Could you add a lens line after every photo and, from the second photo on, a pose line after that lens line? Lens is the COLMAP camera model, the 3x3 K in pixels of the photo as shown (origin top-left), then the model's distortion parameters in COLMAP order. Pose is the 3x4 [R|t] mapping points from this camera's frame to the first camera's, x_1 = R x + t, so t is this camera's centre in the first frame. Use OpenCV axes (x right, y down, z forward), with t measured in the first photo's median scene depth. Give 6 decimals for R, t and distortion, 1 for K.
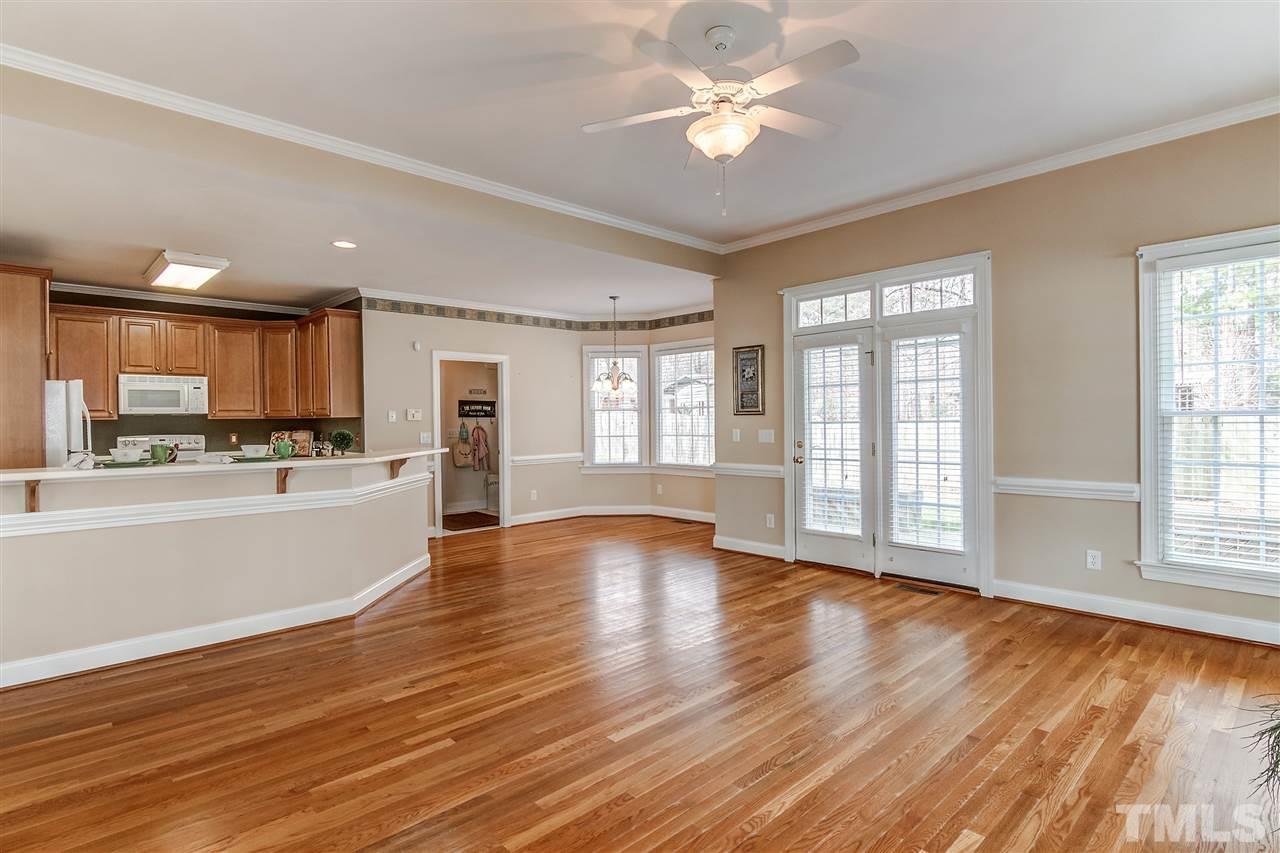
lens RADIAL K [[647.3, 0, 645.1], [0, 647.3, 427.9], [0, 0, 1]] dist [0.002958, -0.000212]
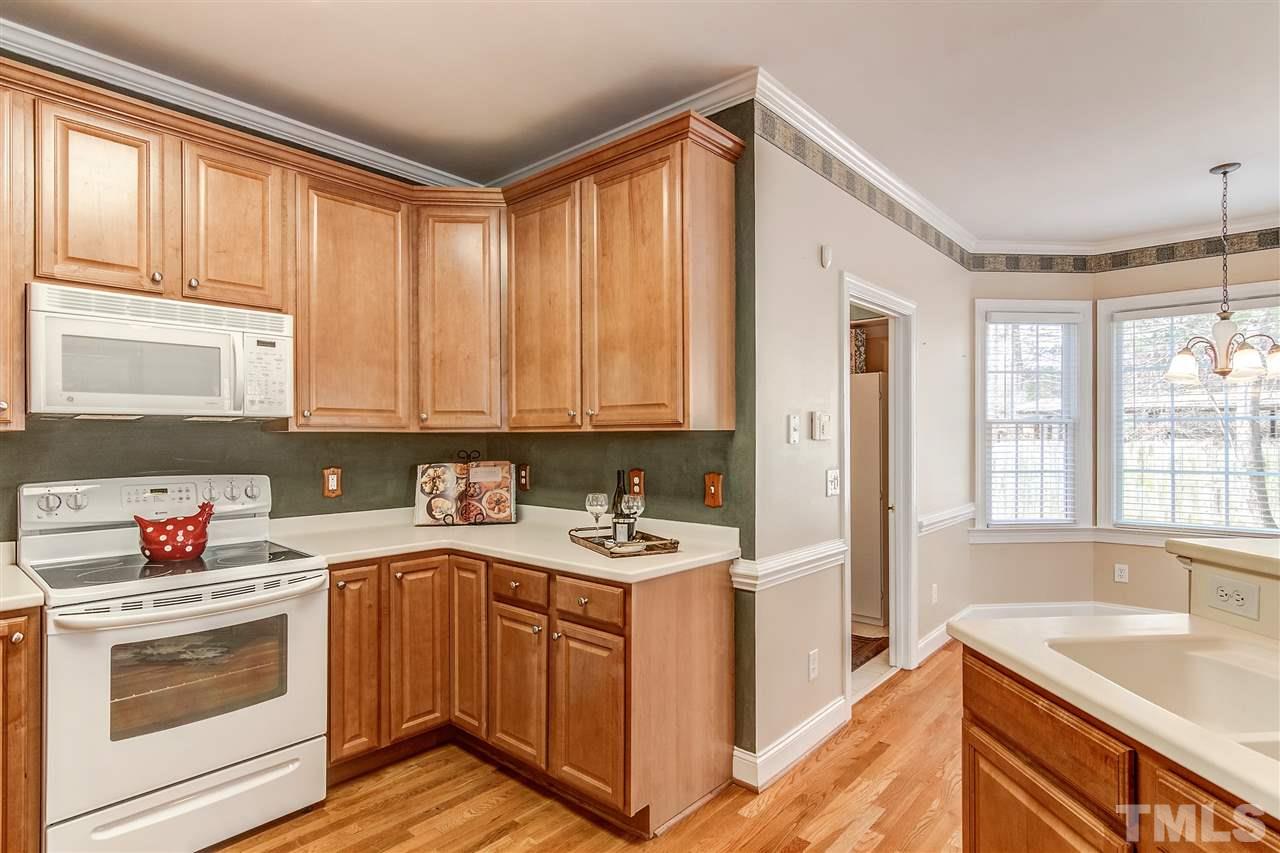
lens RADIAL K [[654.5, 0, 646.1], [0, 654.5, 437.0], [0, 0, 1]] dist [0.002794, 0.000549]
pose [[0.995869, 0.008439, 0.090403, -0.743151], [-0.007159, 0.999870, -0.014469, -0.010071], [-0.090514, 0.013762, 0.995800, 0.900333]]
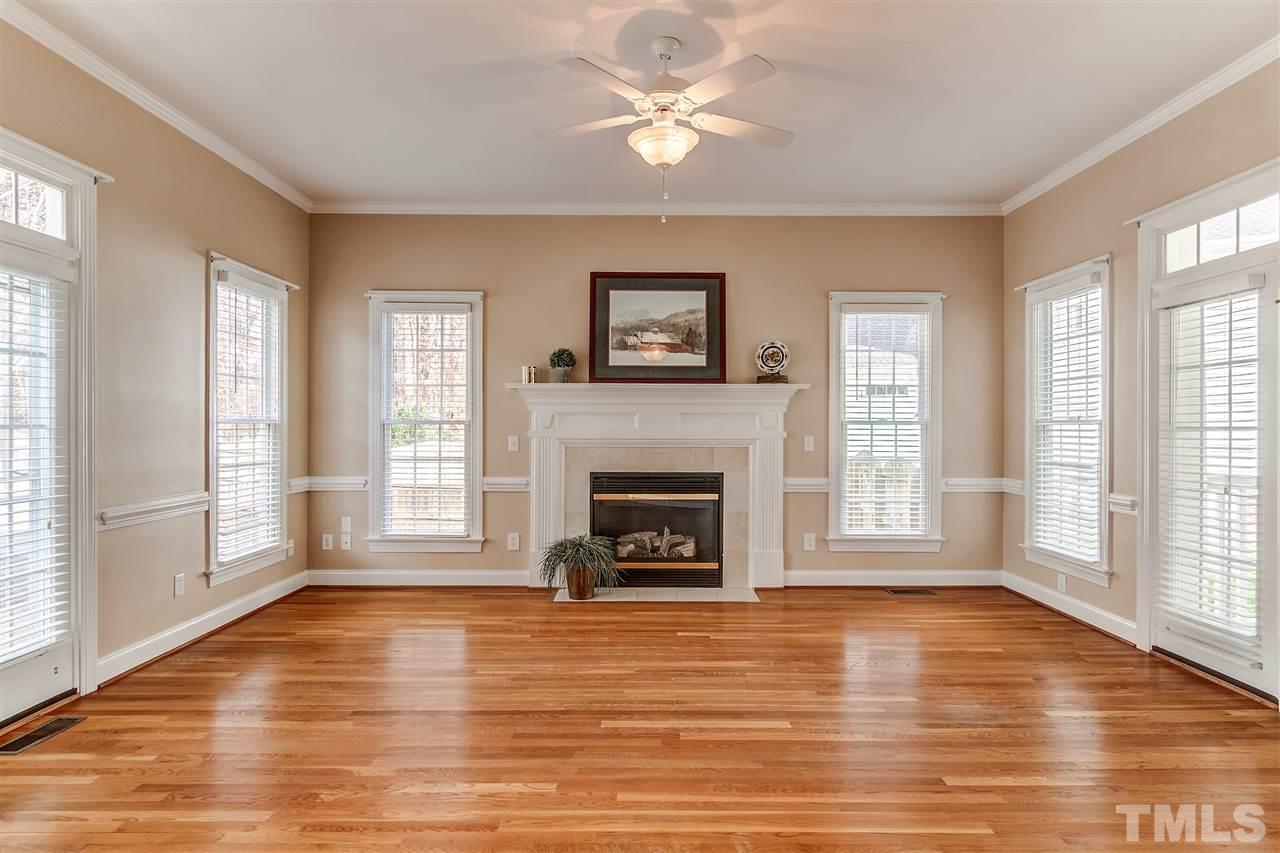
lens RADIAL K [[670.1, 0, 647.5], [0, 670.1, 427.3], [0, 0, 1]] dist [0.001815, 0.000301]
pose [[-0.730459, 0.006514, 0.682926, -0.347785], [0.011457, 0.999931, 0.002716, -0.005117], [-0.682861, 0.009808, -0.730483, 1.073893]]
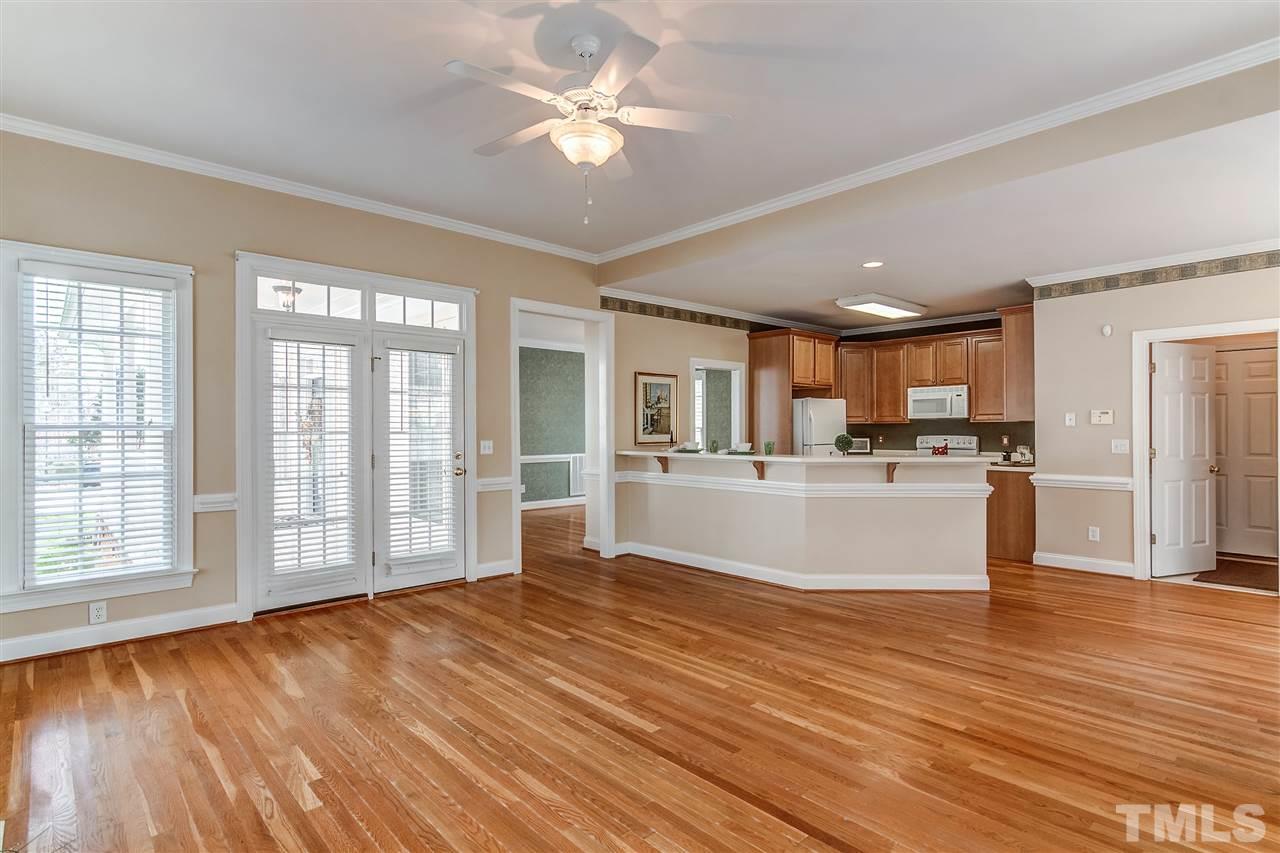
lens RADIAL K [[647.3, 0, 645.1], [0, 647.3, 427.9], [0, 0, 1]] dist [0.002958, -0.000212]
pose [[-0.015405, 0.008877, -0.999842, 0.672192], [-0.006771, 0.999937, 0.008982, -0.014646], [0.999858, 0.006909, -0.015344, 0.663506]]
